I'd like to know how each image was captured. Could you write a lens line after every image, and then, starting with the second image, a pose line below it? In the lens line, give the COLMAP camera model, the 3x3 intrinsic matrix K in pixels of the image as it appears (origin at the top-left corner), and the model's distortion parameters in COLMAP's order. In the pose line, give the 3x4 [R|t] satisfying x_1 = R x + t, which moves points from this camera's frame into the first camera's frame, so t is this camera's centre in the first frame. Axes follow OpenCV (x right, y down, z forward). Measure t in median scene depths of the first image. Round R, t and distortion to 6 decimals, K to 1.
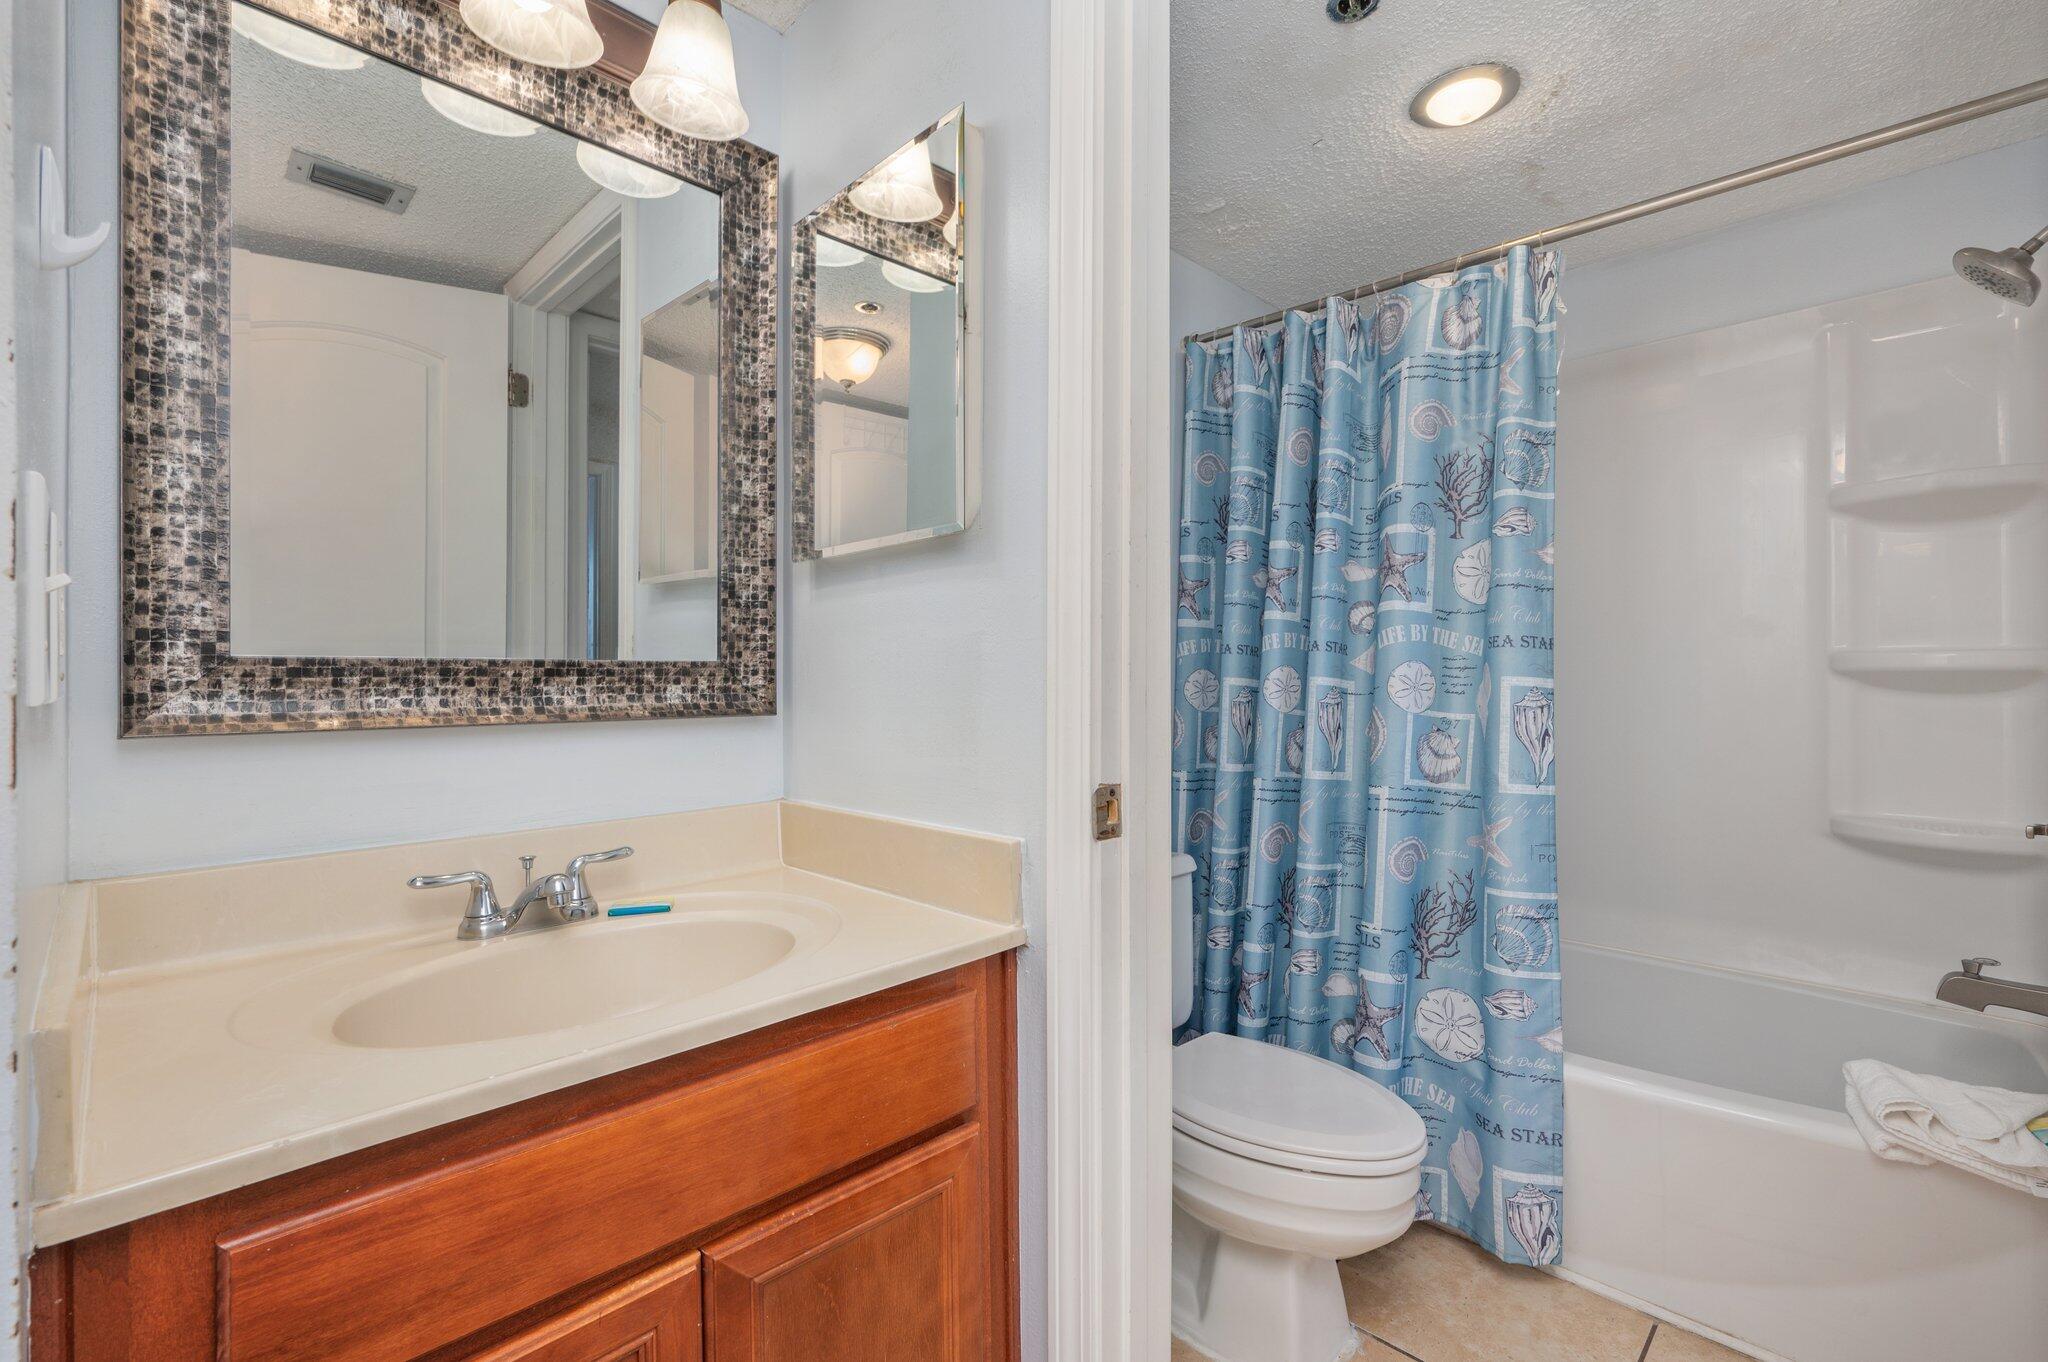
lens RADIAL K [[885.7, 0, 1024.0], [0, 885.7, 681.0], [0, 0, 1]] dist [-0.000688, 0.000071]
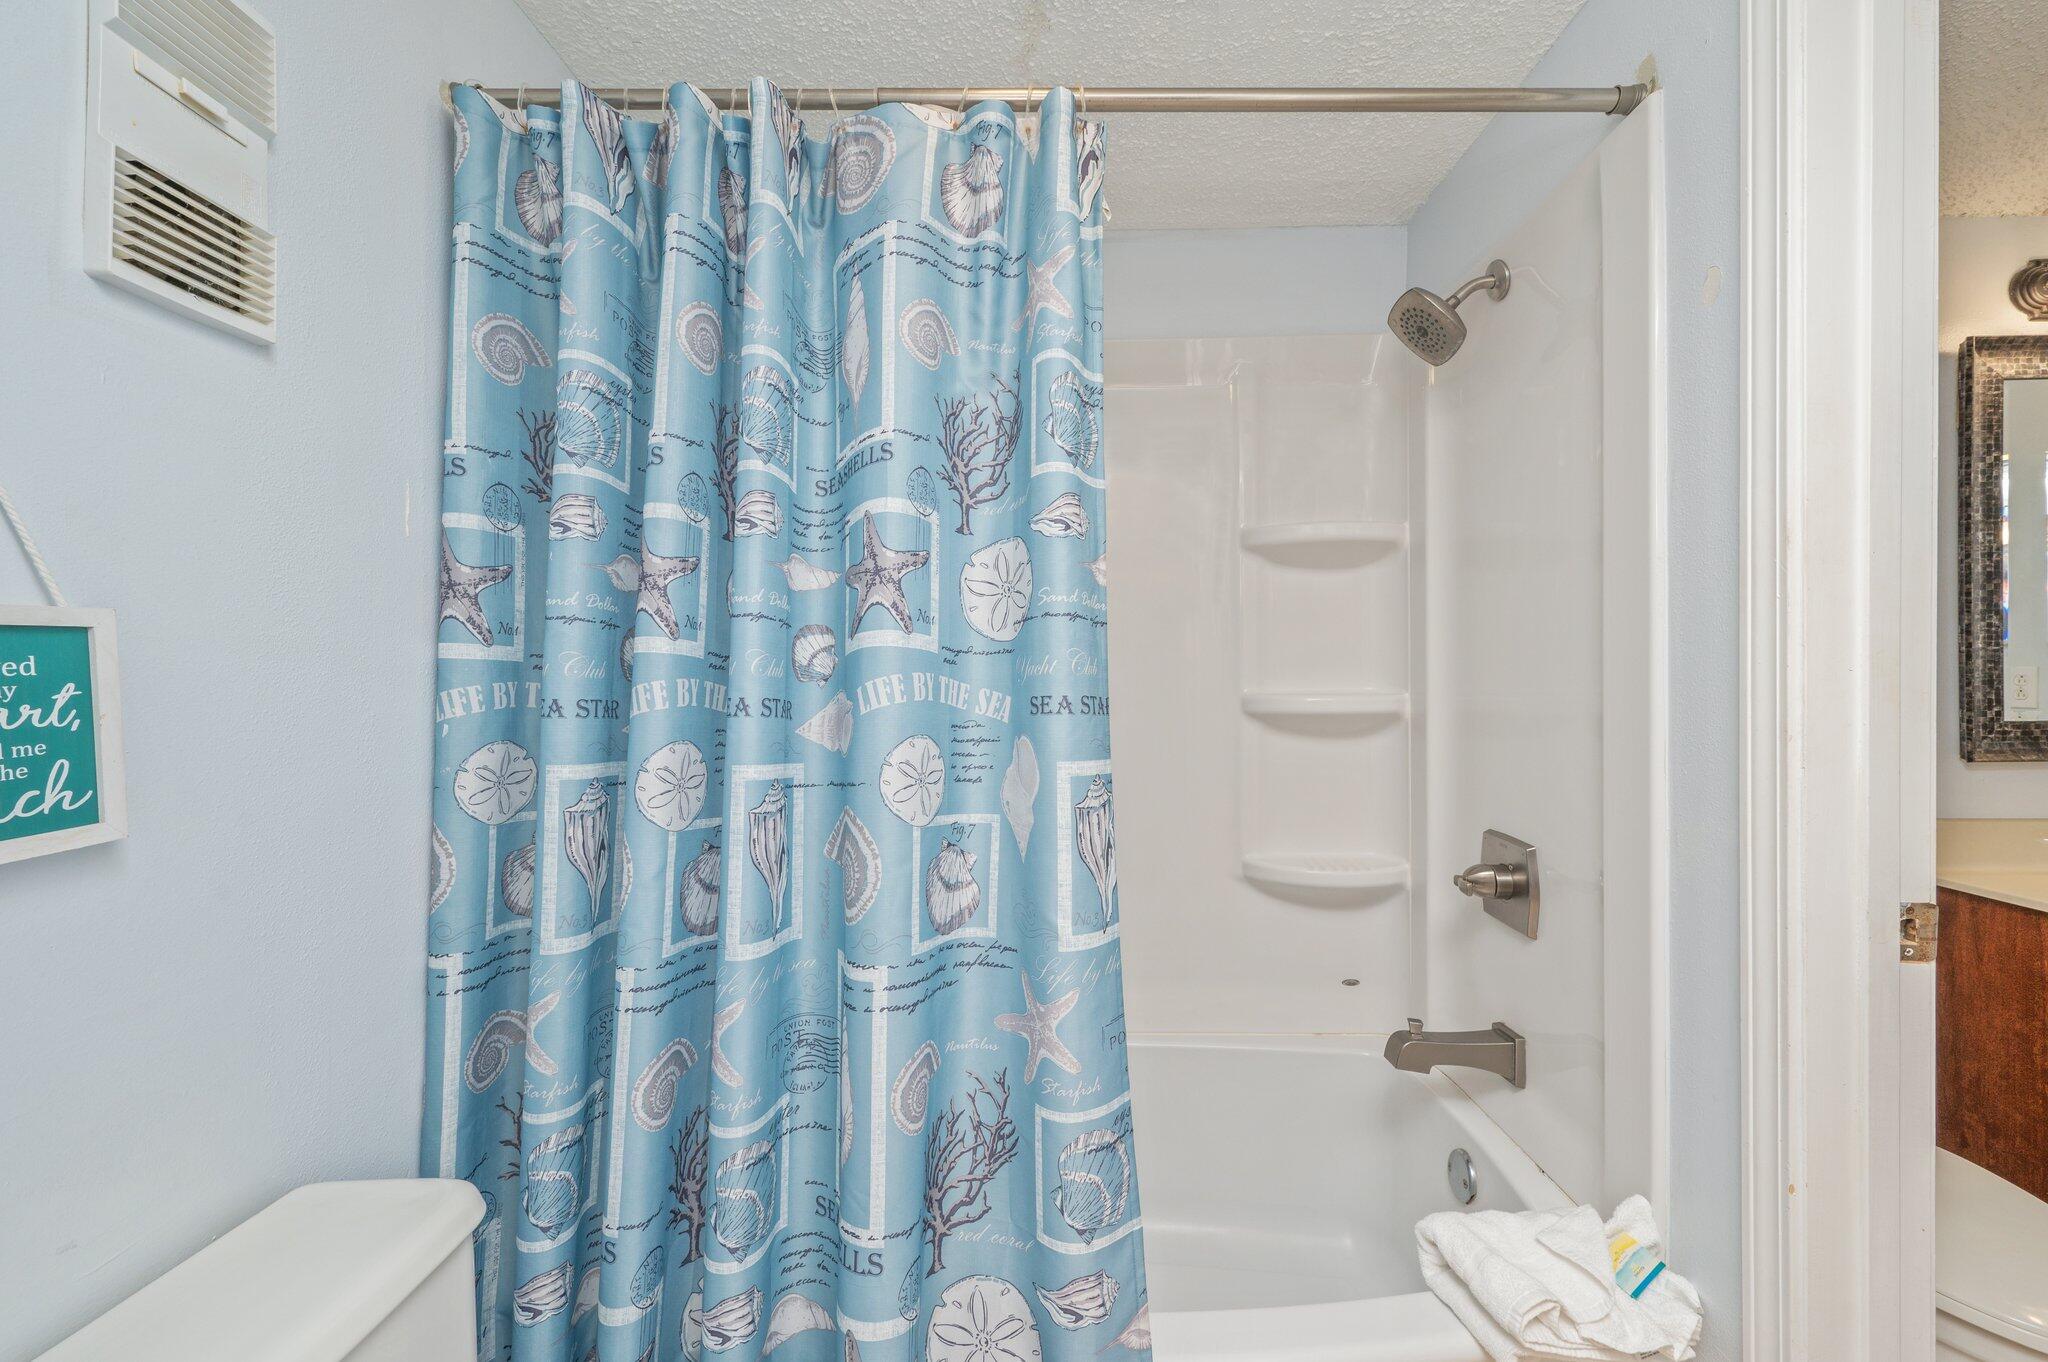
lens RADIAL K [[807.0, 0, 1030.3], [0, 807.0, 677.1], [0, 0, 1]] dist [-0.000539, 0.000029]
pose [[0.721275, -0.008597, 0.692595, 0.115693], [0.007942, 0.999960, 0.004141, -0.057403], [-0.692603, 0.002514, 0.721314, 0.519085]]
